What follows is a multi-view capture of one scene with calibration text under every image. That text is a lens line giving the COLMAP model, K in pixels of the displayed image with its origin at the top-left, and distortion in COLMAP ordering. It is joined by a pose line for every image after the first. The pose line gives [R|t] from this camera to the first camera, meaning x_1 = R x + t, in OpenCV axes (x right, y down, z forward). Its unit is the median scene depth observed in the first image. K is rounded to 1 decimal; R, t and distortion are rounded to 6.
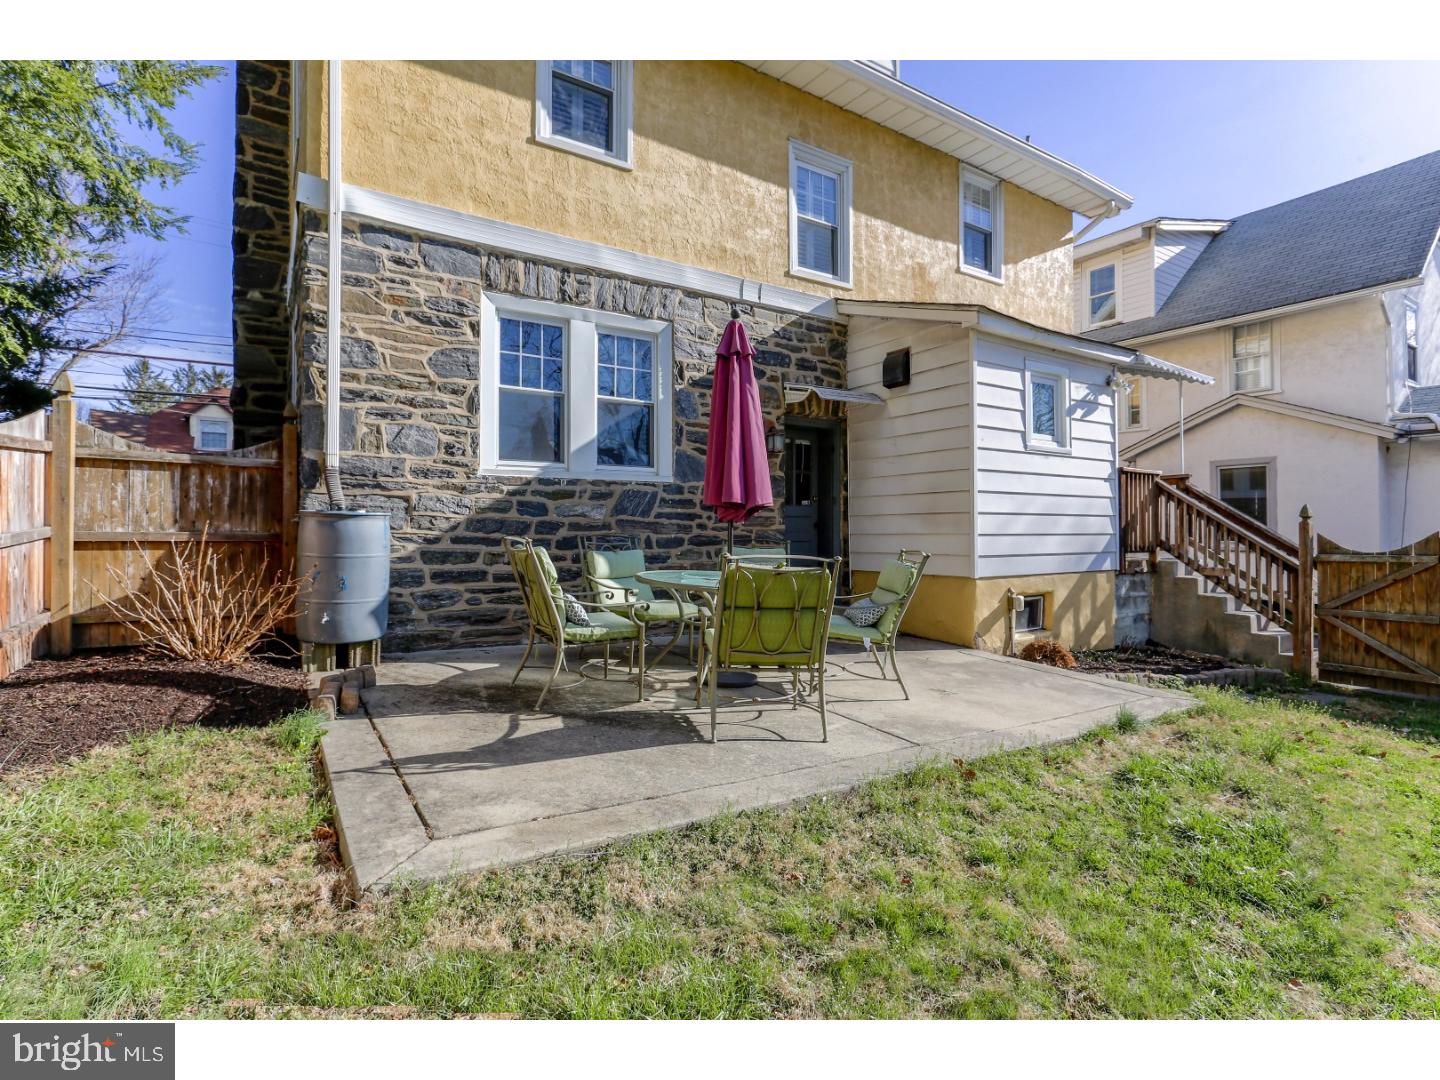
lens RADIAL K [[681.8, 0, 722.8], [0, 681.8, 529.8], [0, 0, 1]] dist [0.003684, 0.000527]
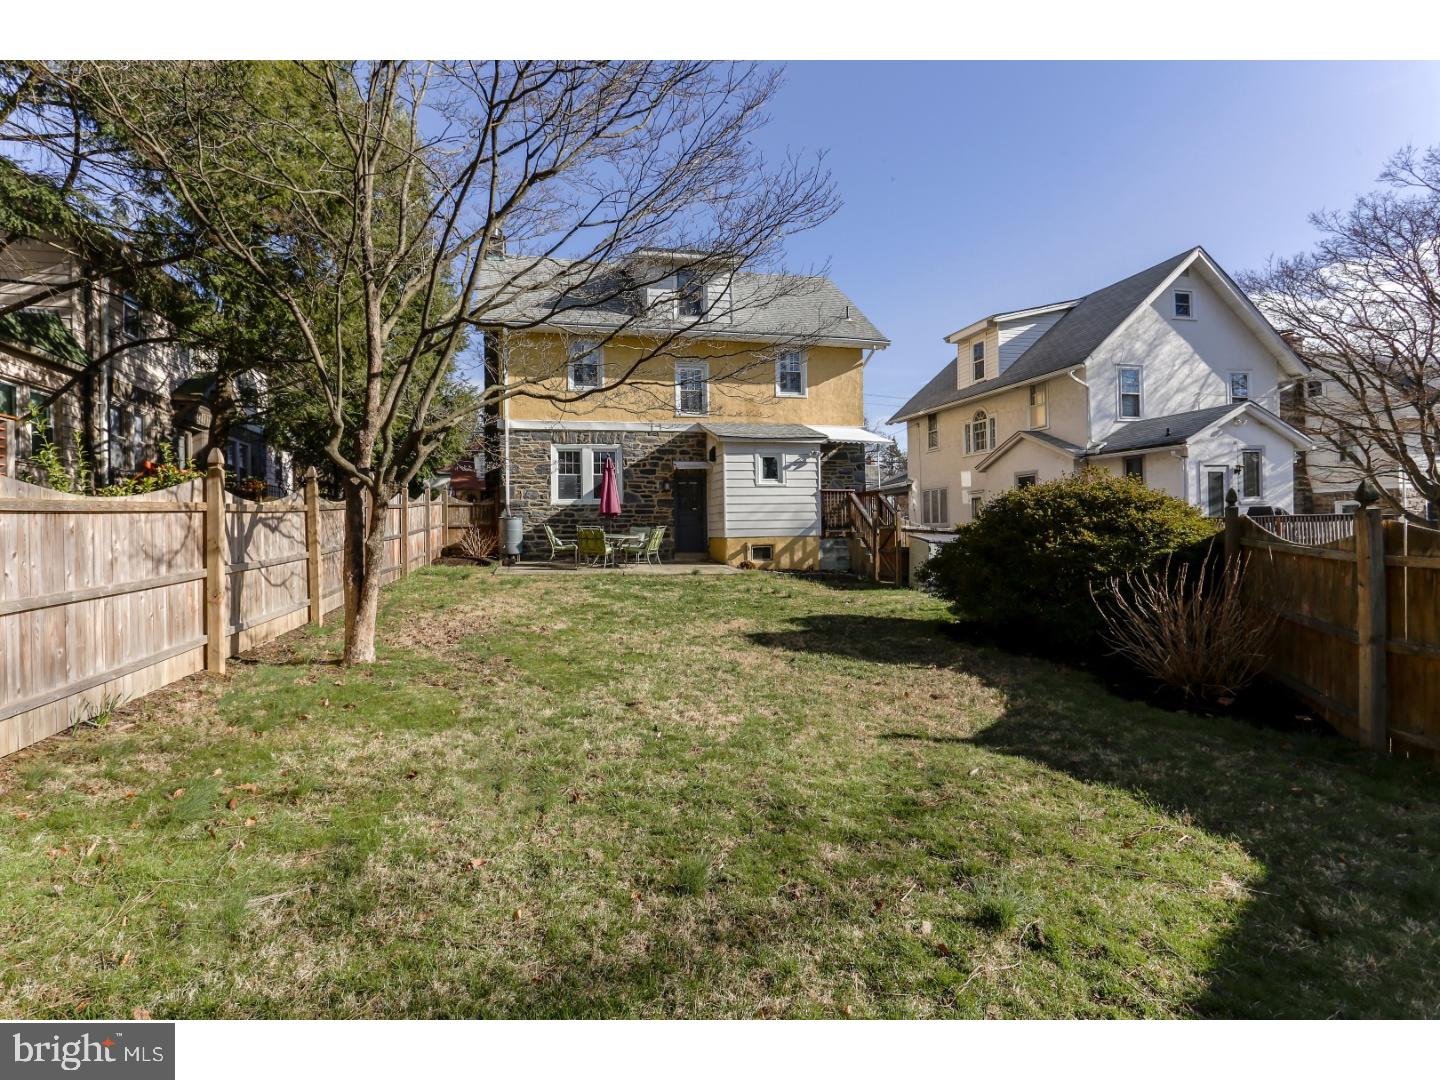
lens RADIAL K [[681.8, 0, 717.7], [0, 681.8, 536.0], [0, 0, 1]] dist [0.003684, 0.000527]
pose [[0.949490, -0.013883, -0.313489, 1.160138], [0.017448, 0.999811, 0.008568, 0.042143], [0.313311, -0.013605, 0.949553, -1.484980]]
